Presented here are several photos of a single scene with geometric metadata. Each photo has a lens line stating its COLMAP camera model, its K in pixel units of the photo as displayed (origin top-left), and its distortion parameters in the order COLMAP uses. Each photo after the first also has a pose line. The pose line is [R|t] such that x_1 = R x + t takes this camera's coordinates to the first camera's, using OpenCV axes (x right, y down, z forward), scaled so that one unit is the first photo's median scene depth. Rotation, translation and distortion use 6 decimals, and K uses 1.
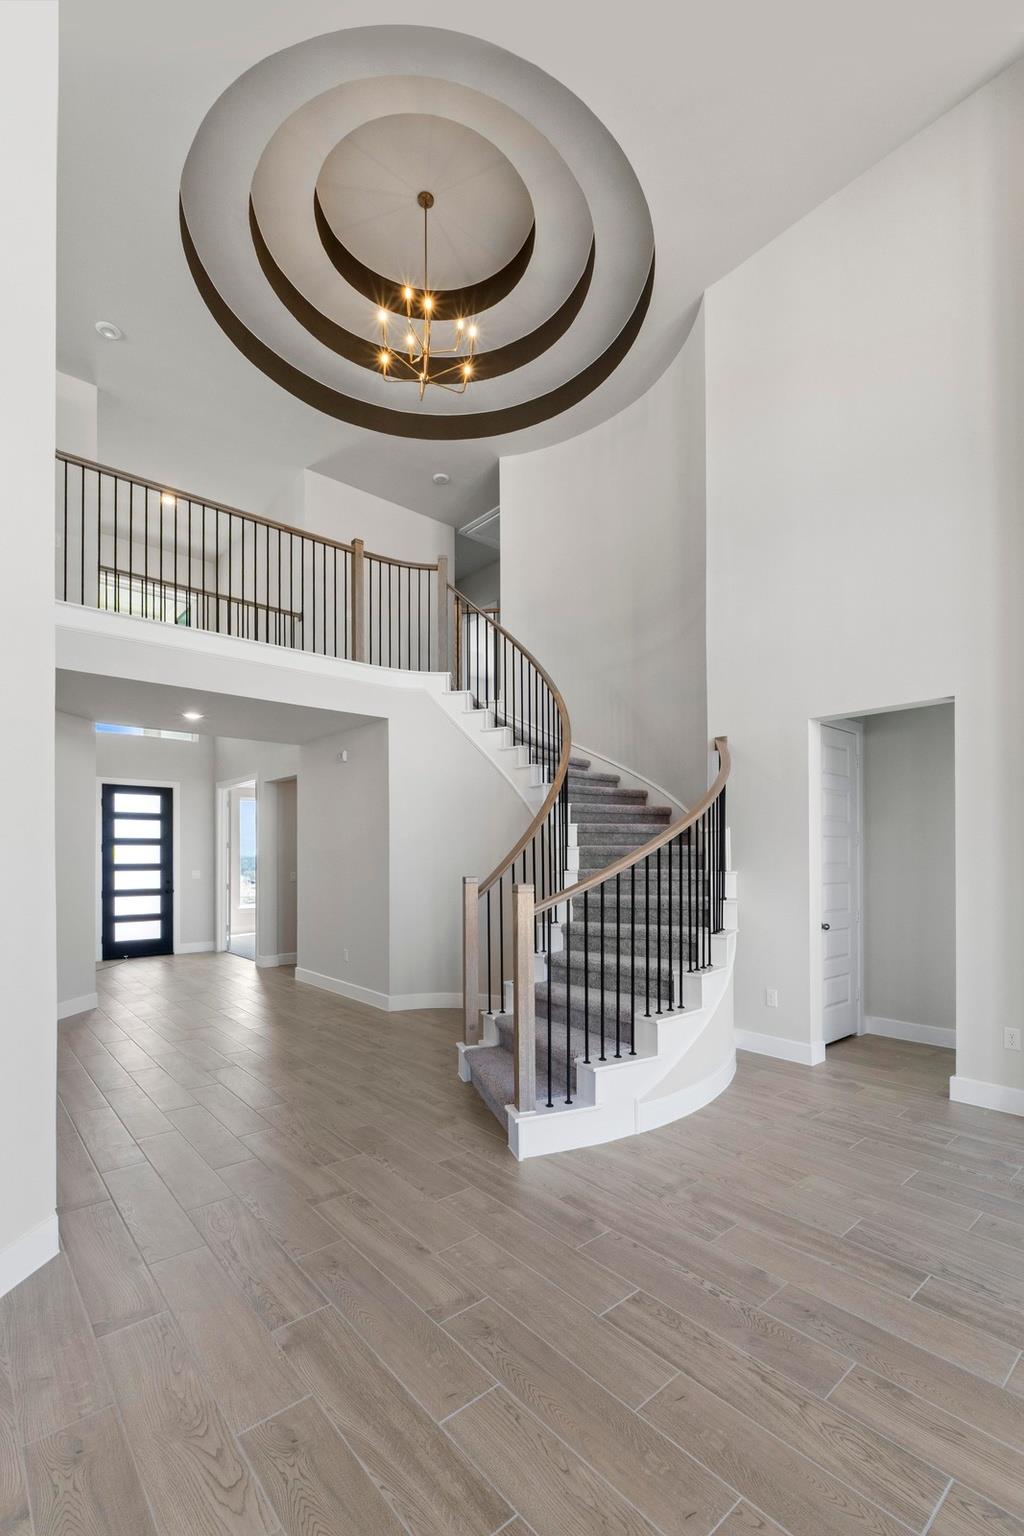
lens RADIAL K [[668.2, 0, 506.9], [0, 668.2, 856.1], [0, 0, 1]] dist [-0.008096, 0.000092]
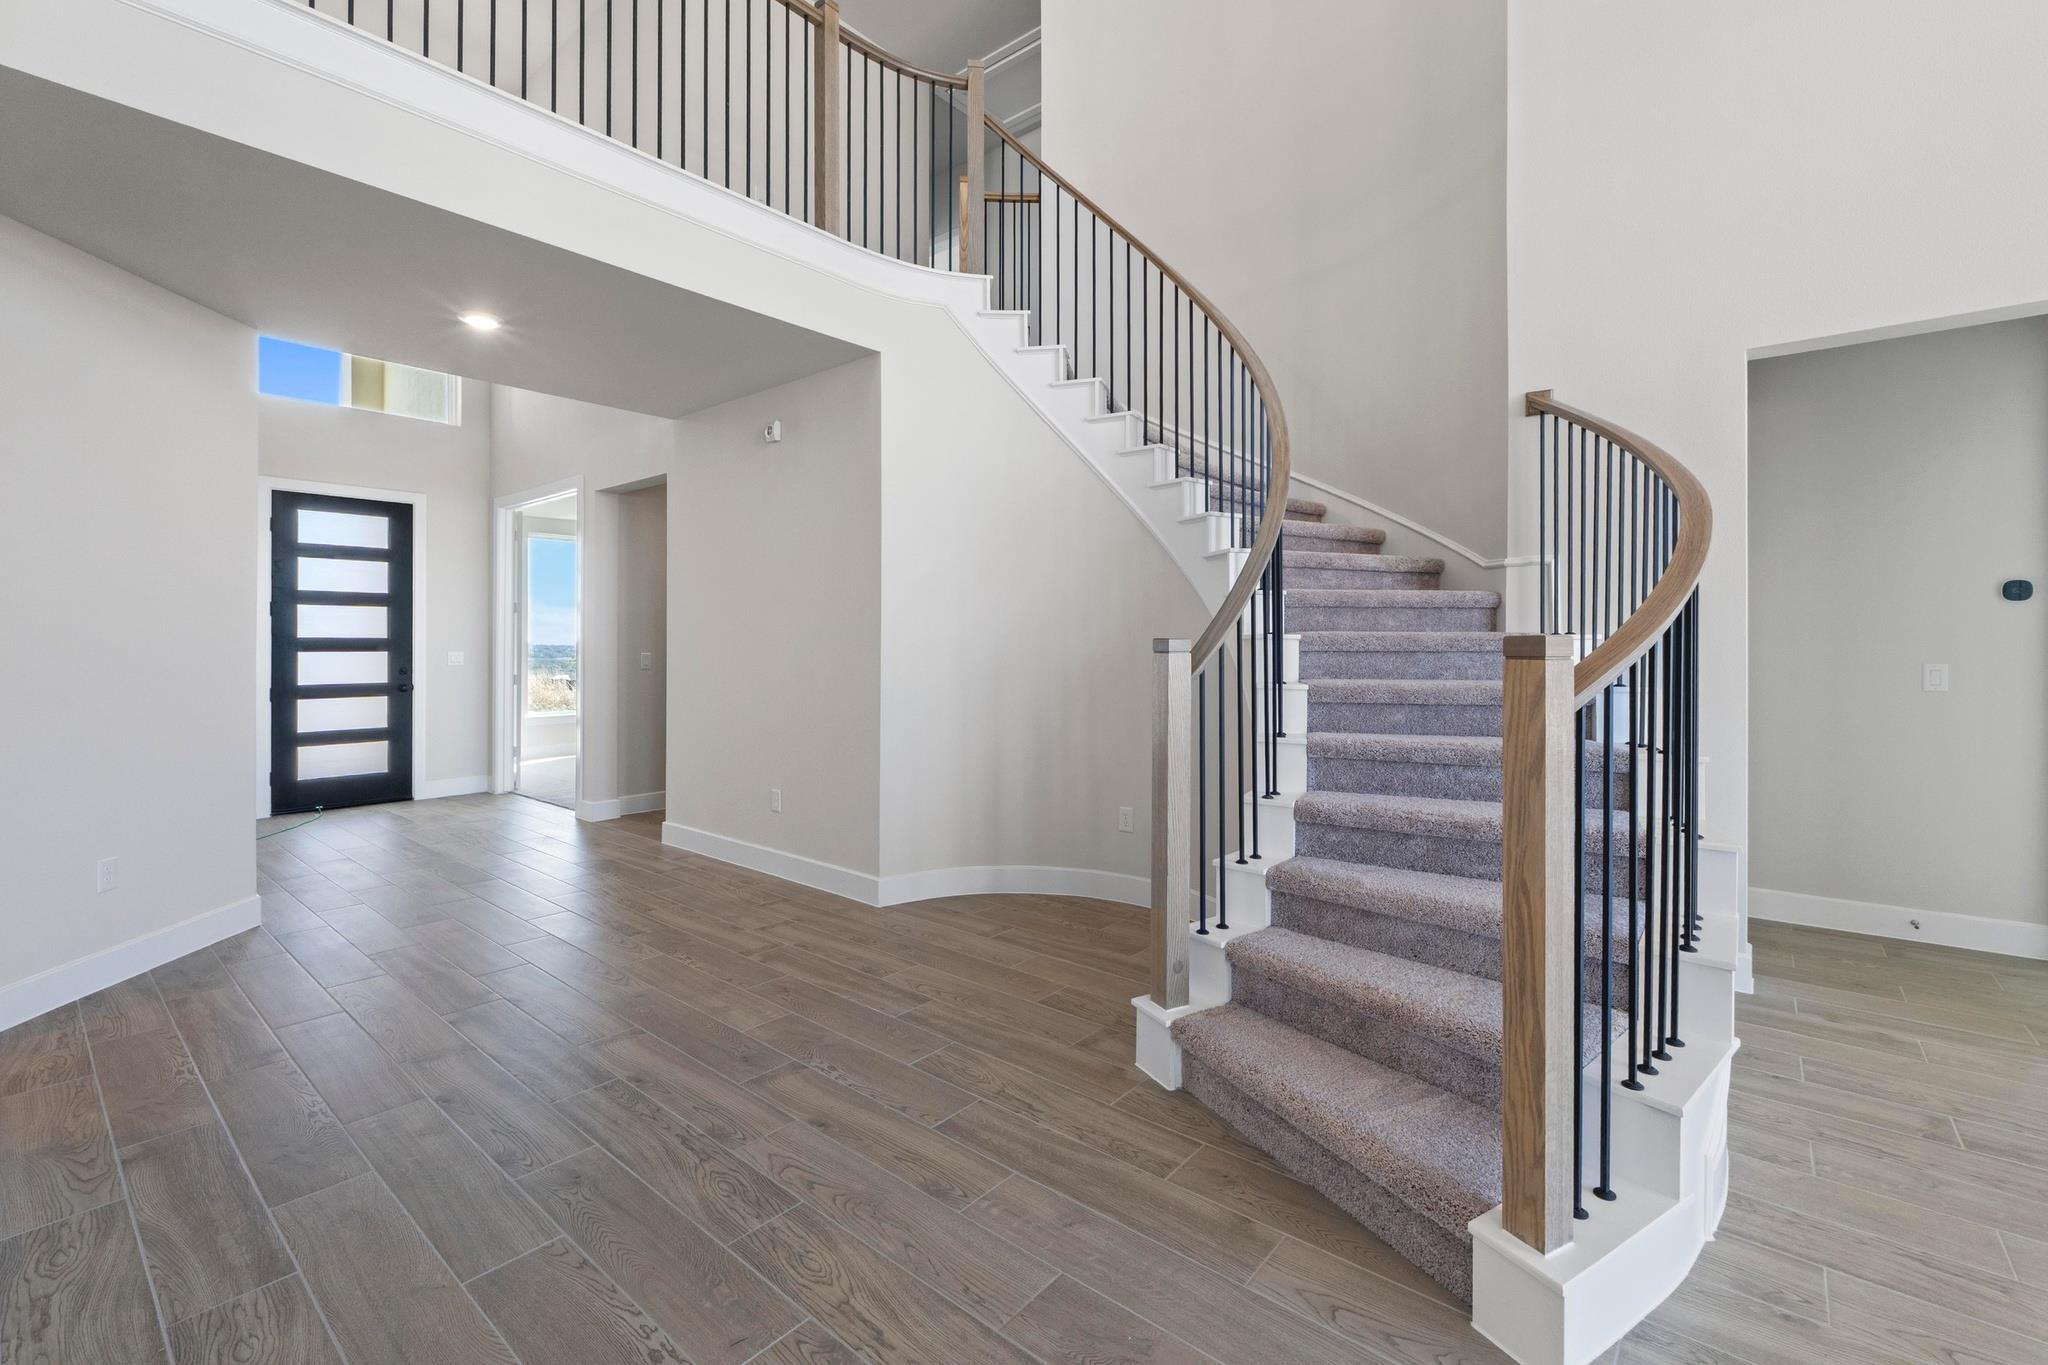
lens RADIAL K [[894.2, 0, 1045.8], [0, 894.2, 653.8], [0, 0, 1]] dist [-0.018838, -0.000051]
pose [[0.985183, 0.006495, 0.171382, -0.124498], [-0.007258, 0.999966, 0.003825, 0.021101], [-0.171352, -0.005012, 0.985197, 0.211003]]
